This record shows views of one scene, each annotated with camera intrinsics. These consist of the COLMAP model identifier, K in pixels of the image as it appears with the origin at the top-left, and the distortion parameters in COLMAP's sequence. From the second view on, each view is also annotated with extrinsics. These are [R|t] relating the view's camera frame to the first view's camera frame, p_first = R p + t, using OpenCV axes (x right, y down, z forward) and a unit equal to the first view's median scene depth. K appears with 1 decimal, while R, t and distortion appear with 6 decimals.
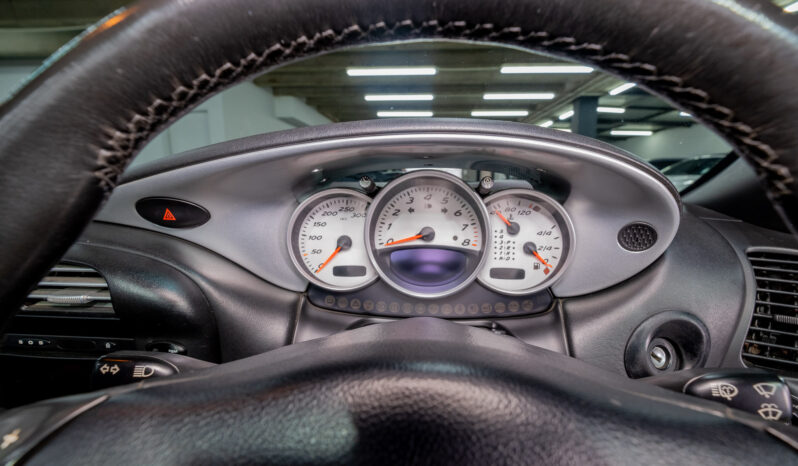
lens RADIAL K [[349.0, 0, 404.4], [0, 349.0, 234.9], [0, 0, 1]] dist [0.000027, 0.000117]
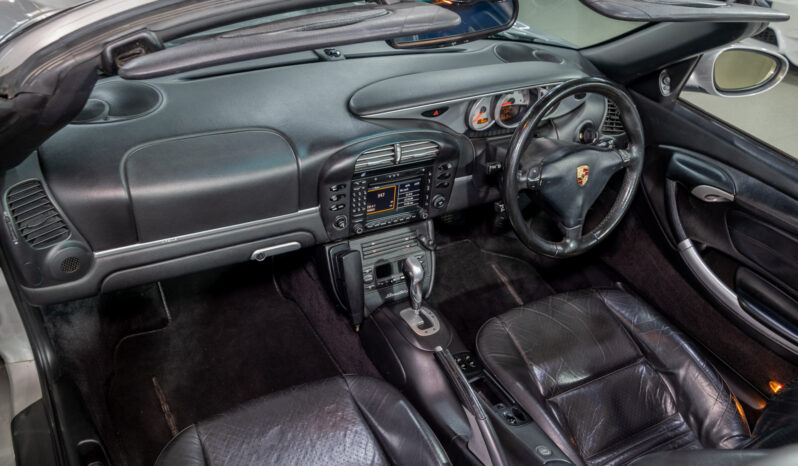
lens RADIAL K [[674.0, 0, 426.5], [0, 674.0, 280.4], [0, 0, 1]] dist [-0.006476, 0.005552]
pose [[0.821001, -0.284386, 0.495057, -2.999598], [-0.019788, 0.852417, 0.522488, -1.328928], [-0.570583, -0.438760, 0.694208, -2.350426]]
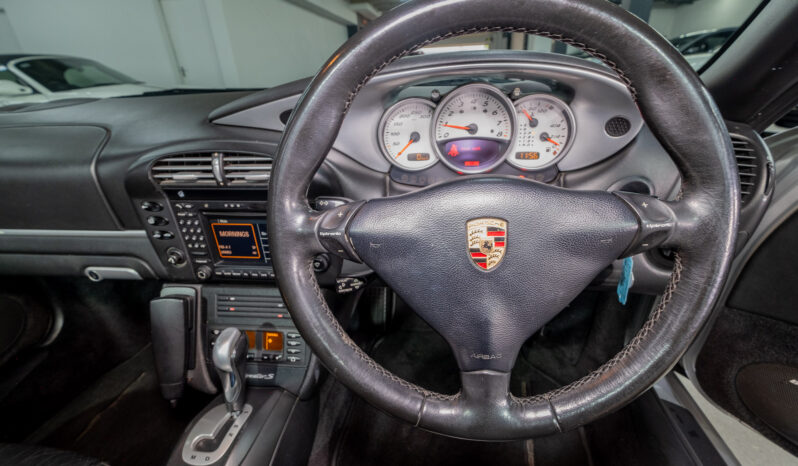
lens RADIAL K [[359.2, 0, 407.7], [0, 359.2, 246.1], [0, 0, 1]] dist [-0.007536, -0.000435]
pose [[0.998274, -0.015669, -0.056605, -0.125802], [0.032234, 0.951807, 0.305000, -0.001967], [0.049098, -0.306298, 0.950669, -0.570377]]
